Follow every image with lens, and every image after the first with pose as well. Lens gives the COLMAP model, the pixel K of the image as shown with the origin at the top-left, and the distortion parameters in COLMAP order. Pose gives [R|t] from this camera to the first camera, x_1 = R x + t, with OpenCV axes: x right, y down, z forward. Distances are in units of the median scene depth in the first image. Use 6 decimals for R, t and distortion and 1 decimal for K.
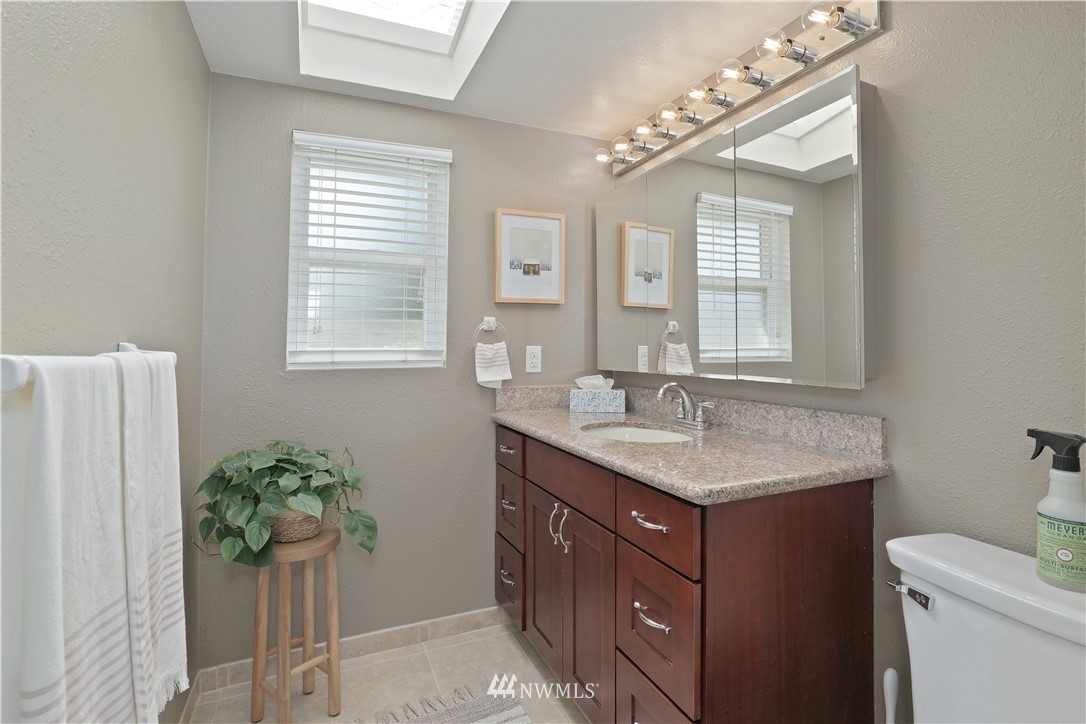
lens RADIAL K [[512.5, 0, 542.5], [0, 512.5, 330.1], [0, 0, 1]] dist [-0.008167, 0.000189]
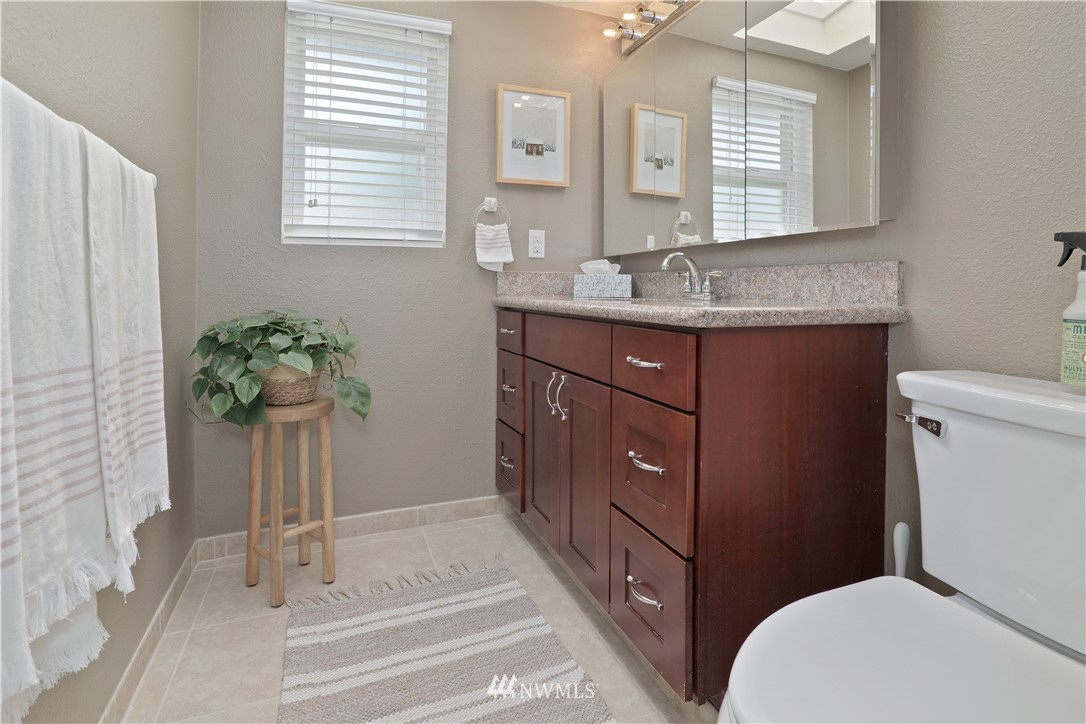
lens RADIAL K [[527.3, 0, 538.6], [0, 527.3, 283.3], [0, 0, 1]] dist [-0.009759, 0.001035]
pose [[0.999136, 0.004430, -0.041312, 0.035750], [-0.003391, 0.999677, 0.025197, 0.137192], [0.041410, -0.025035, 0.998829, 0.012202]]
